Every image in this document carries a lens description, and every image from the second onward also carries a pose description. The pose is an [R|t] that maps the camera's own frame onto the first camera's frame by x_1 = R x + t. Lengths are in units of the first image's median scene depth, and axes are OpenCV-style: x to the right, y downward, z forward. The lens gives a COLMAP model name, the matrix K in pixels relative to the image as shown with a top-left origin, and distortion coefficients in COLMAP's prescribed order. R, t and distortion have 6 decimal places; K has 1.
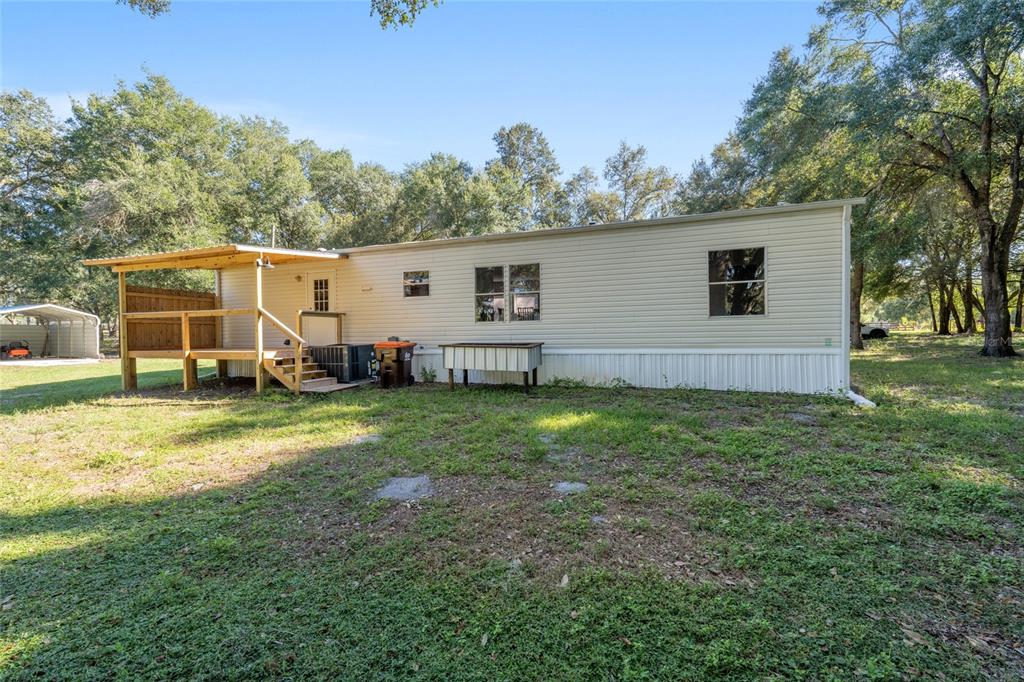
lens RADIAL K [[405.8, 0, 512.4], [0, 405.8, 340.1], [0, 0, 1]] dist [-0.000977, 0.001213]
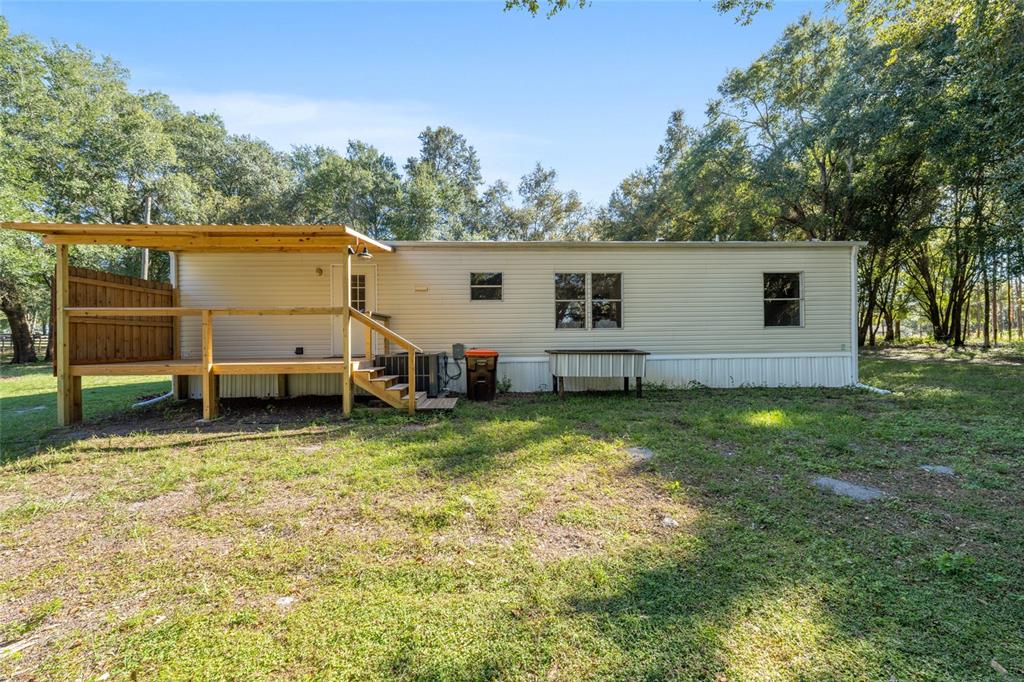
lens RADIAL K [[405.8, 0, 504.9], [0, 405.8, 338.7], [0, 0, 1]] dist [-0.000977, 0.001213]
pose [[0.929740, 0.004520, 0.368190, -0.449807], [0.004754, 0.999694, -0.024278, 0.002285], [-0.368187, 0.024322, 0.929434, 0.110867]]
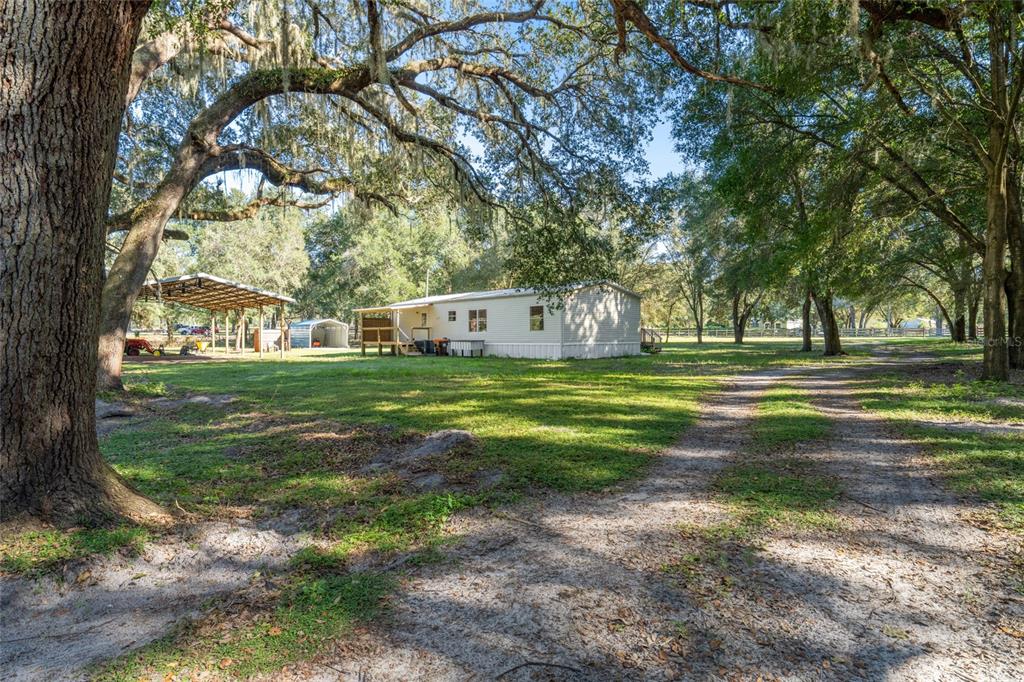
lens RADIAL K [[524.9, 0, 507.6], [0, 524.9, 339.8], [0, 0, 1]] dist [-0.001082, -0.000013]
pose [[0.891232, 0.009051, -0.453457, 1.287938], [-0.009461, 0.999954, 0.001363, -0.000366], [0.453449, 0.003075, 0.891277, -1.448477]]
